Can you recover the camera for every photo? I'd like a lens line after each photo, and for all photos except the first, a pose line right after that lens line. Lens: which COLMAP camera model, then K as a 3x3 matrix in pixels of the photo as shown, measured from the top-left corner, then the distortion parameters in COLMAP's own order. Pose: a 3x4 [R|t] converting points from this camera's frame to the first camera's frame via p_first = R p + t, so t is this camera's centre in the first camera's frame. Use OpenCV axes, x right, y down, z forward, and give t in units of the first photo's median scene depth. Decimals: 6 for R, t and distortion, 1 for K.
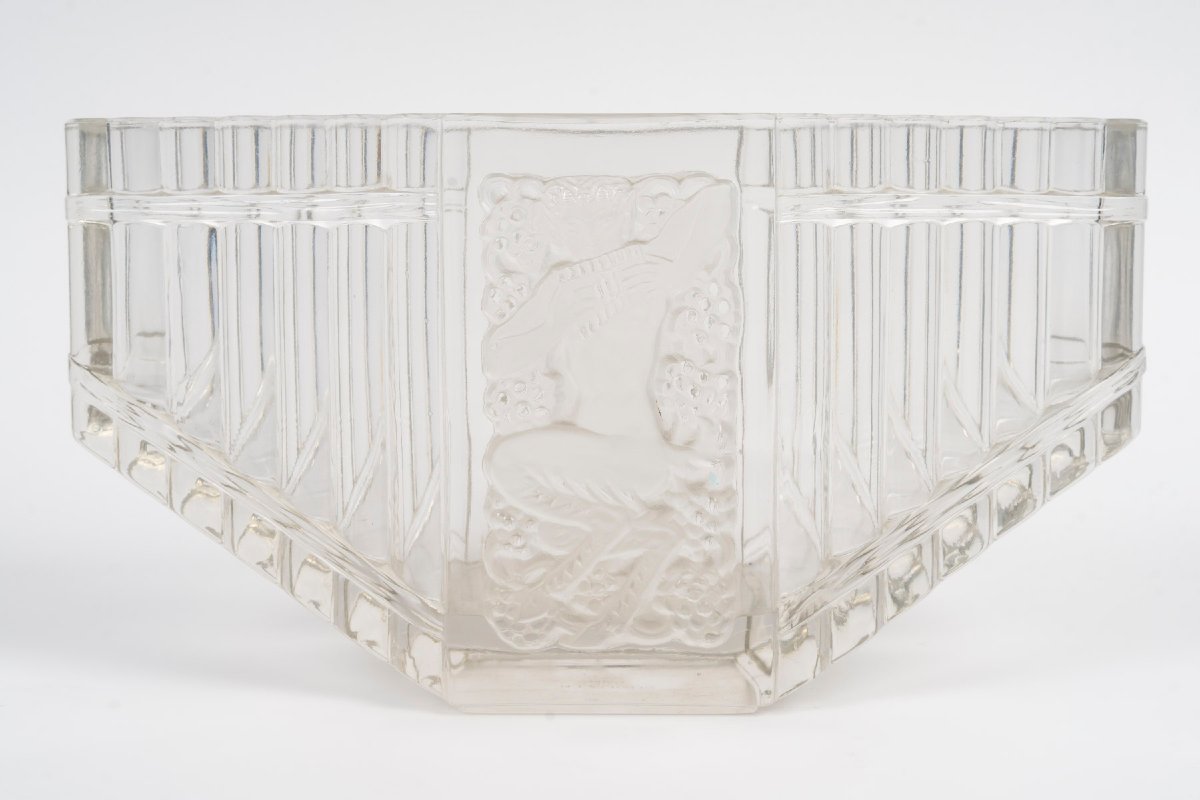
lens RADIAL K [[1594.6, 0, 595.9], [0, 1594.6, 398.3], [0, 0, 1]] dist [0.005356, 0.000000]
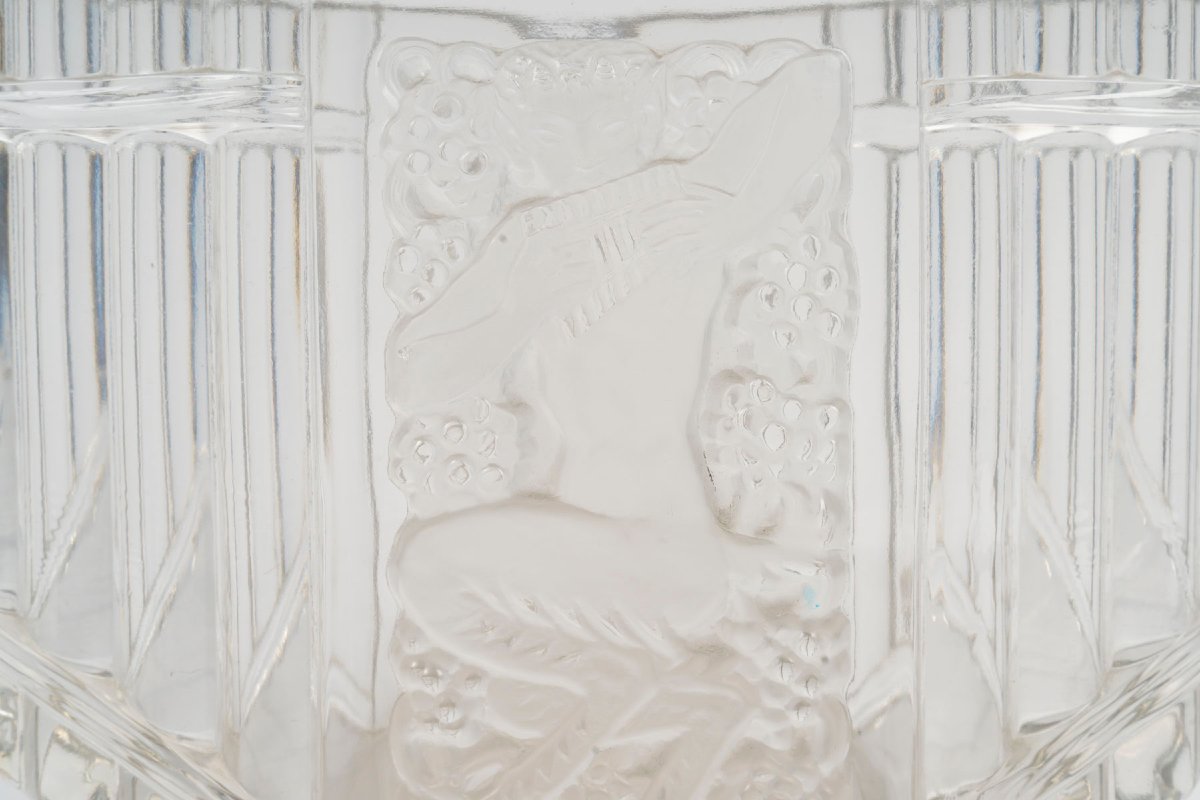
lens RADIAL K [[1749.7, 0, 595.0], [0, 1749.7, 403.7], [0, 0, 1]] dist [0.013668, 0.000000]
pose [[0.999818, -0.003145, 0.018815, -0.010667], [0.003872, 0.999241, -0.038759, 0.007503], [-0.018678, 0.038825, 0.999071, 0.403244]]
